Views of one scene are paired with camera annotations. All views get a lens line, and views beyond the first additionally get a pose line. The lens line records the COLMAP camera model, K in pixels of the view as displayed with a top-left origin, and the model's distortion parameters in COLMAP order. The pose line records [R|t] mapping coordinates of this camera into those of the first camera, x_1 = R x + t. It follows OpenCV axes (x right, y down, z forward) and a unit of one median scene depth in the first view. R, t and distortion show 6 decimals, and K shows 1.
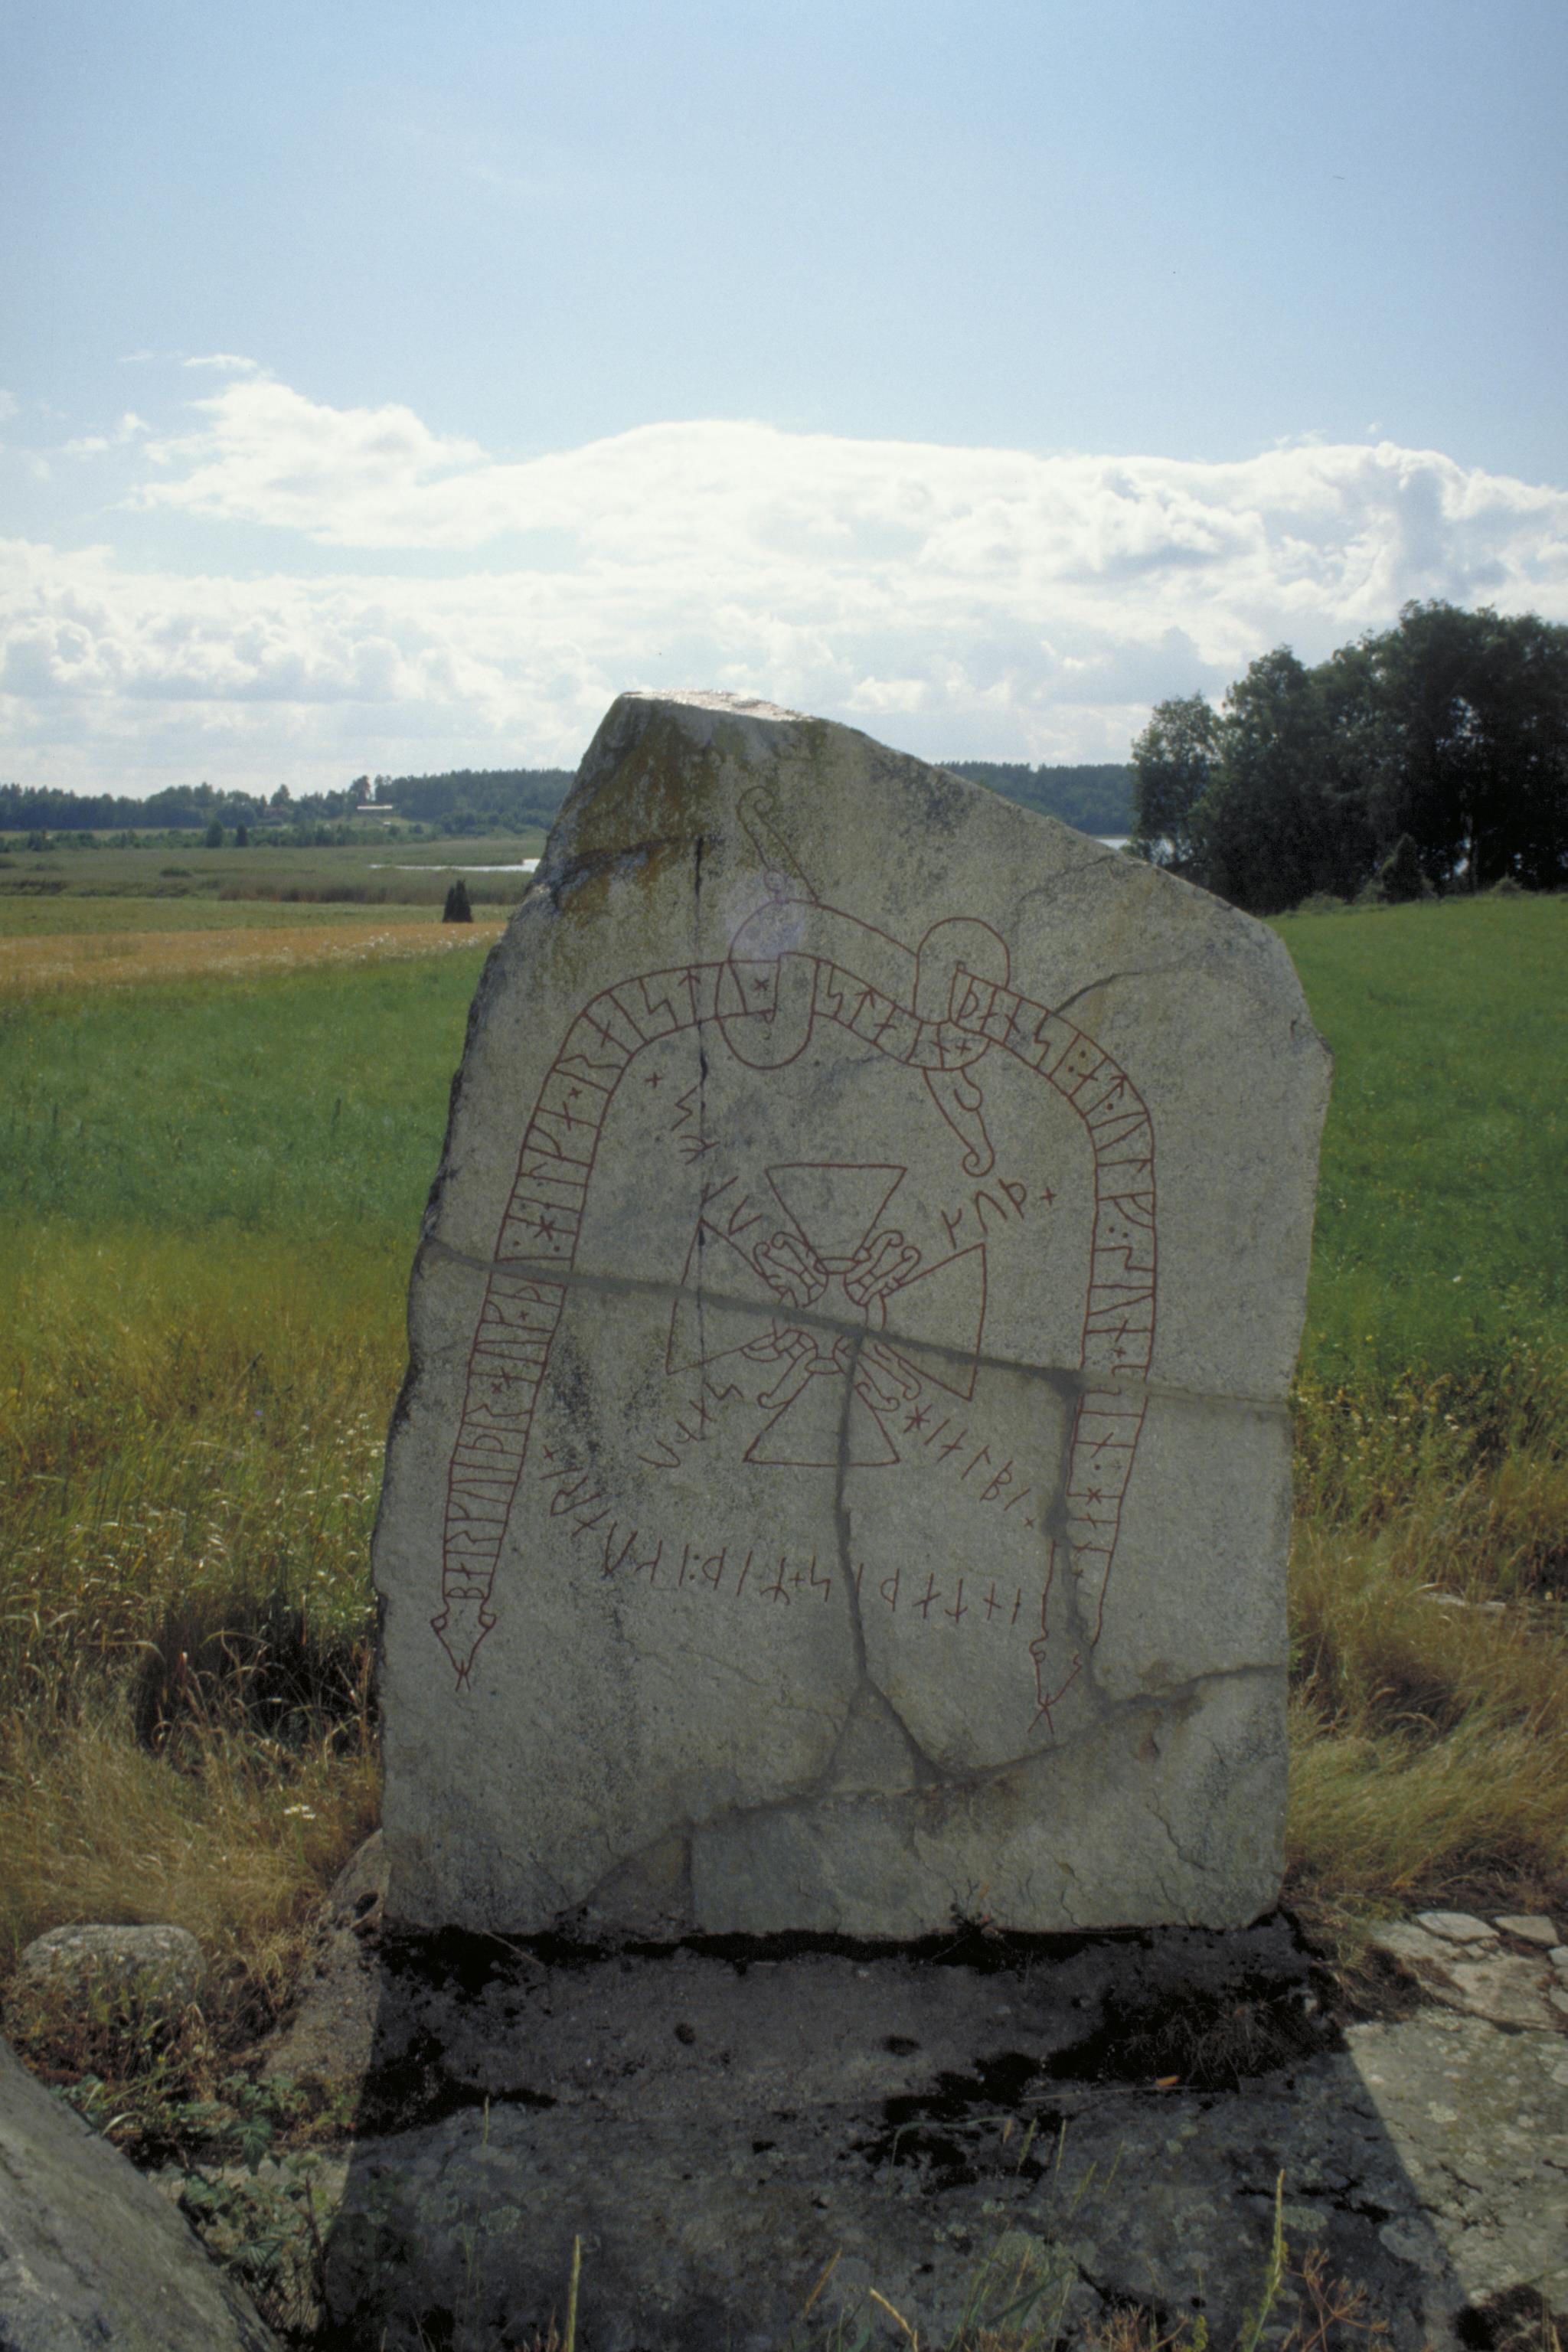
lens RADIAL K [[1983.6, 0, 791.8], [0, 1983.6, 1193.2], [0, 0, 1]] dist [-0.097351, 0.041683]
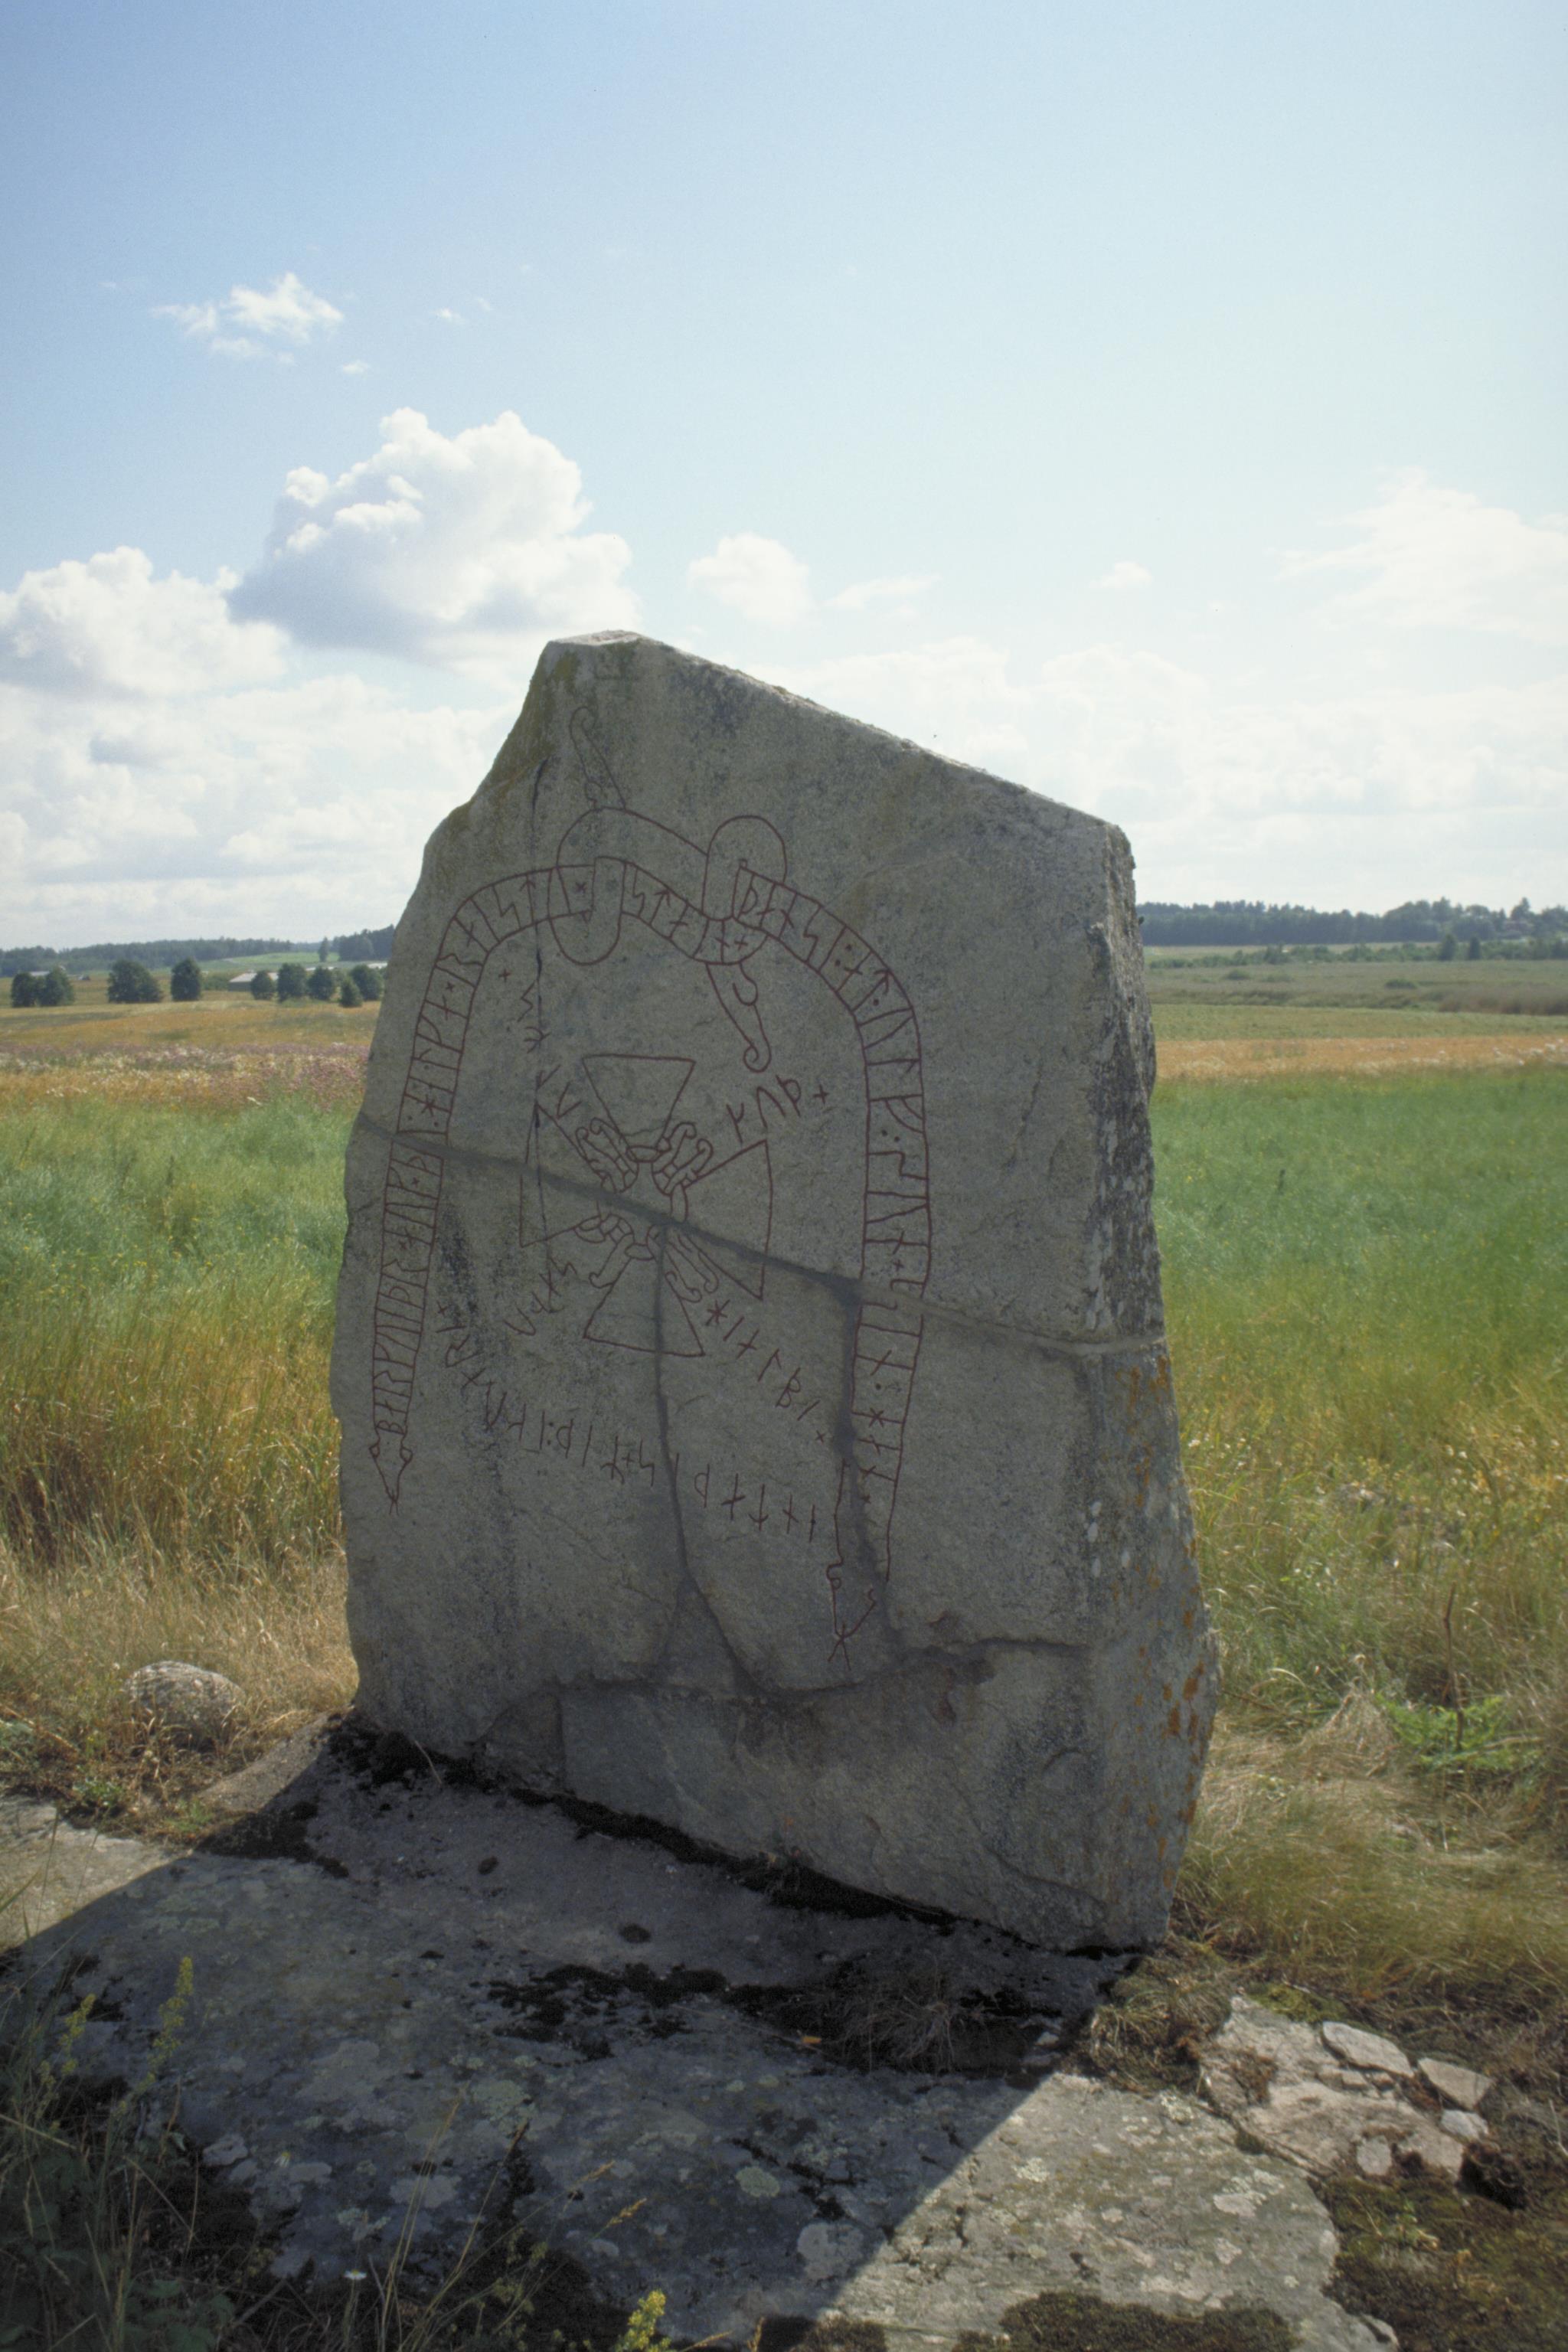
lens RADIAL K [[1983.6, 0, 727.2], [0, 1983.6, 1185.6], [0, 0, 1]] dist [-0.097351, 0.041683]
pose [[0.783442, 0.052149, -0.619274, 0.696318], [-0.093268, 0.995053, -0.034200, 0.083619], [0.614427, 0.084553, 0.784430, 0.202872]]
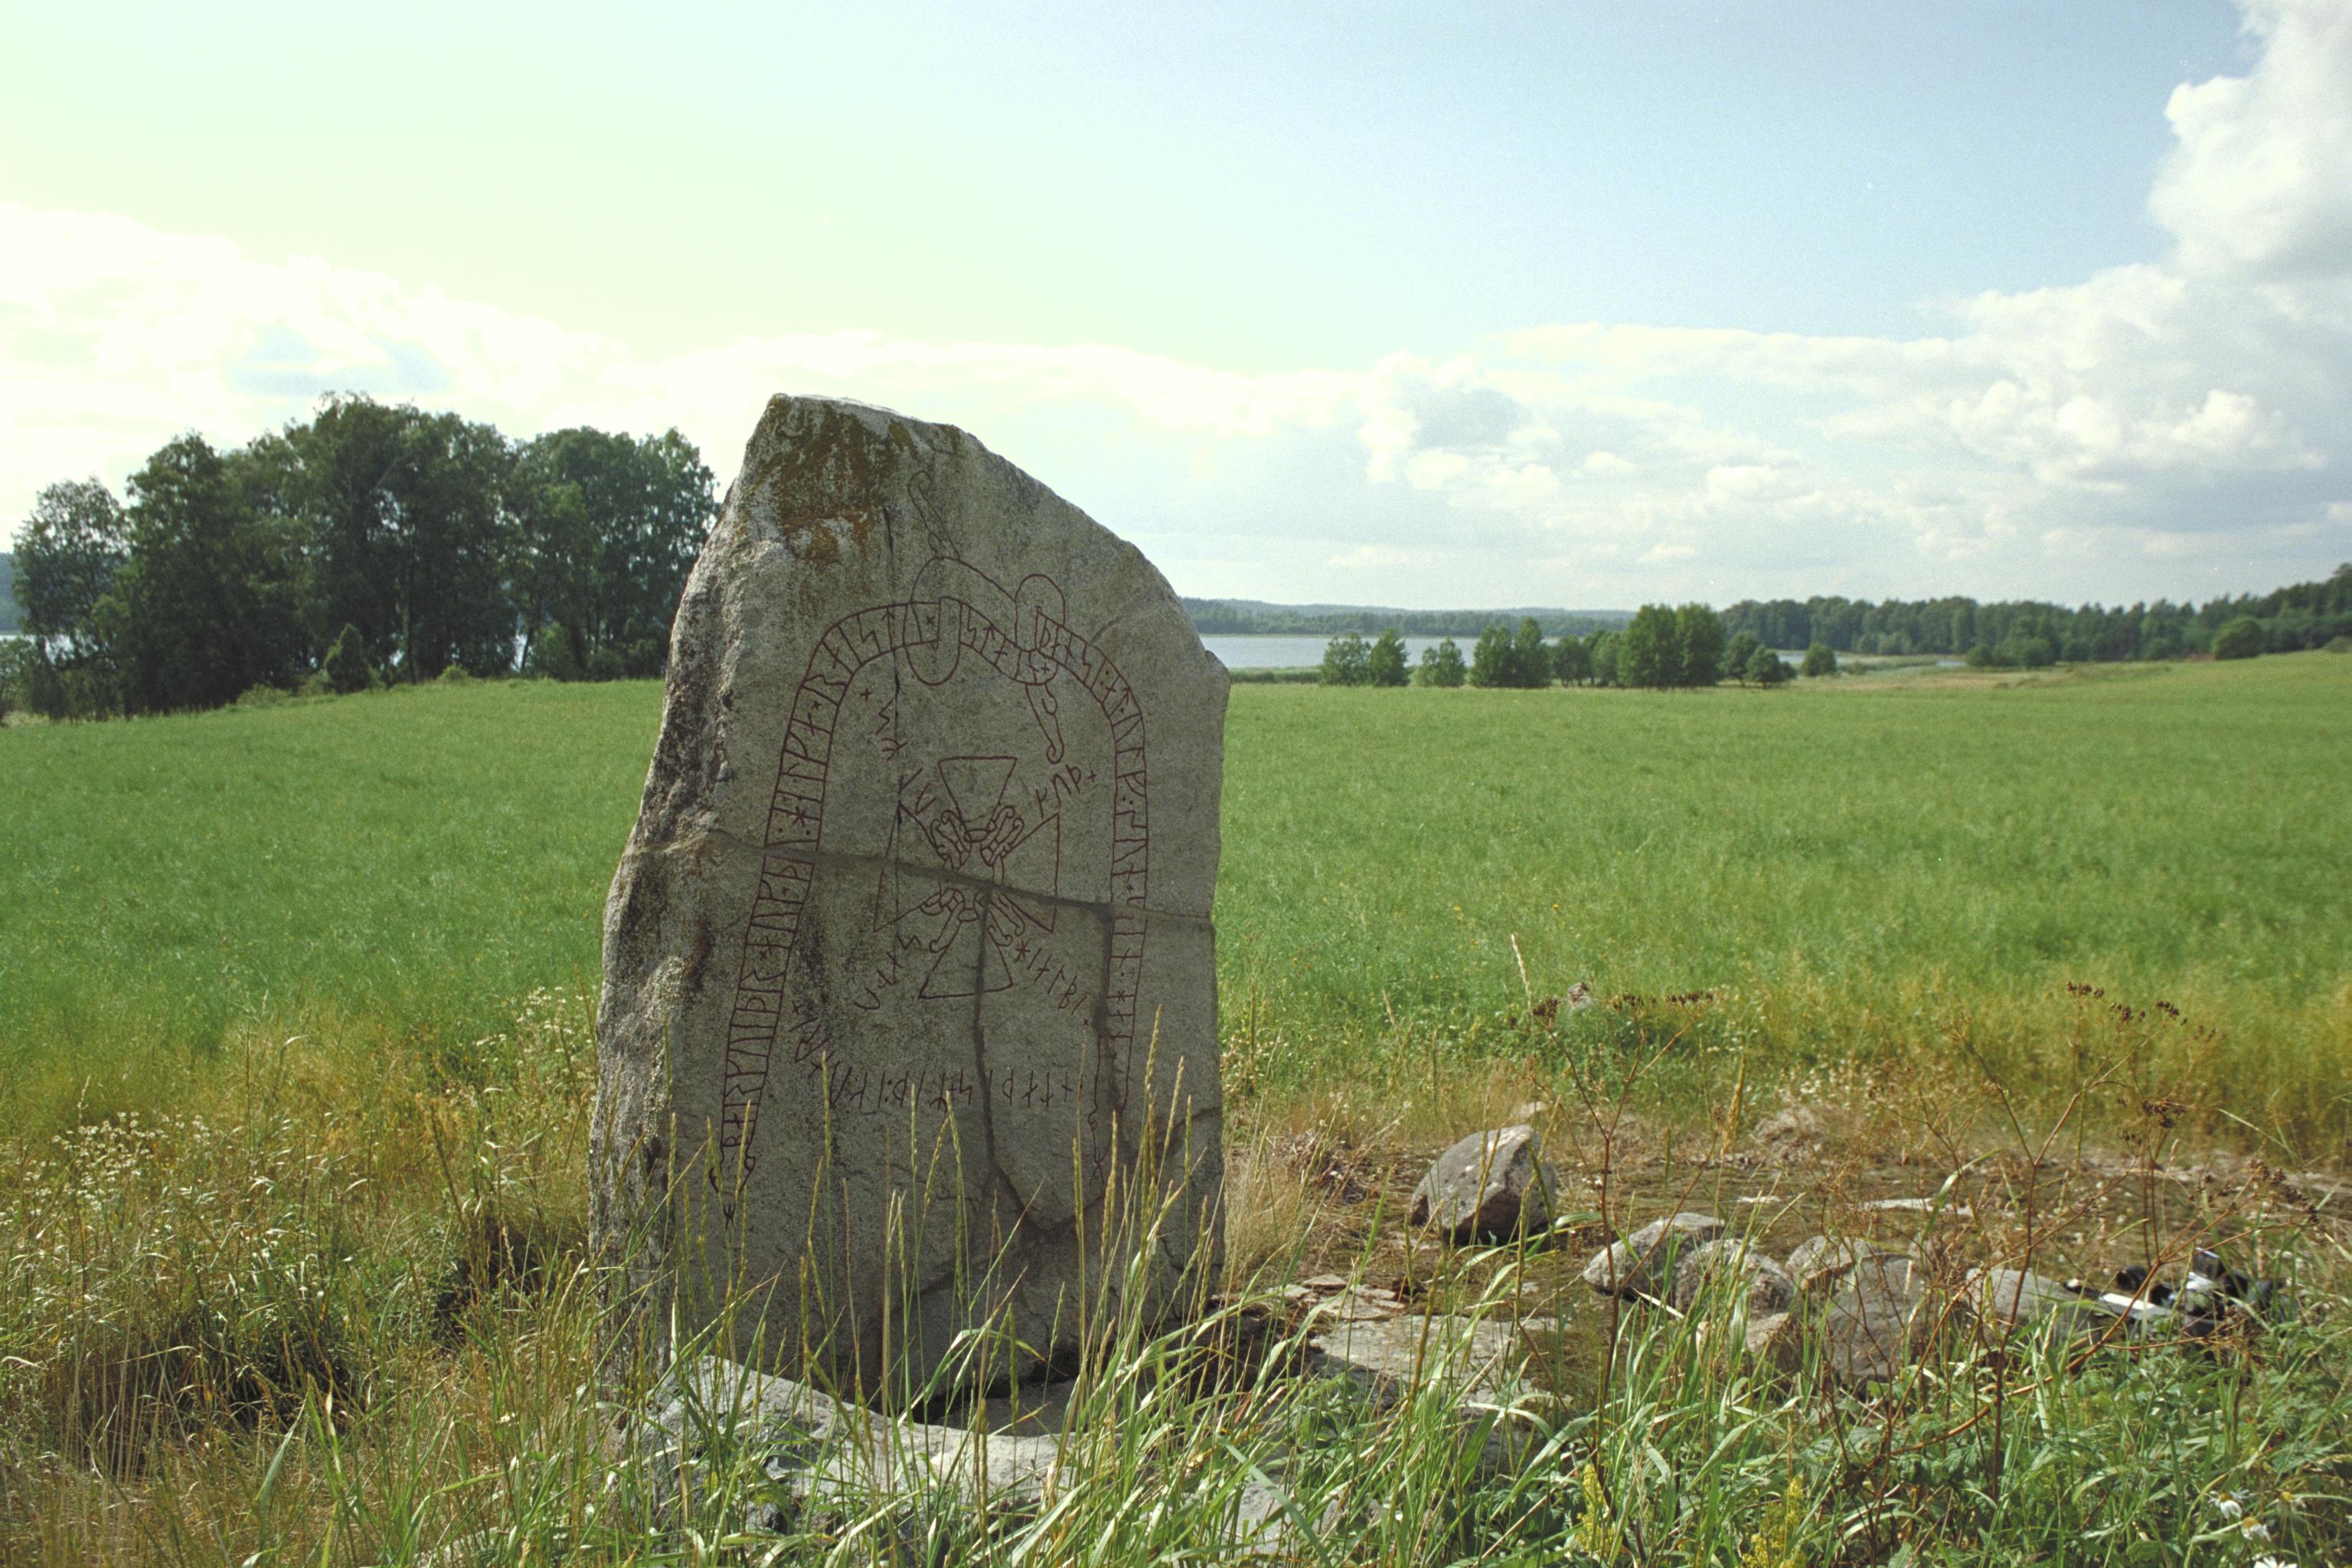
lens RADIAL K [[1983.6, 0, 1285.8], [0, 1983.6, 765.2], [0, 0, 1]] dist [-0.097351, 0.041683]
pose [[0.710712, -0.045795, 0.701991, -0.737311], [0.124841, 0.990251, -0.061791, 0.095553], [-0.692317, 0.131553, 0.709500, -0.075401]]
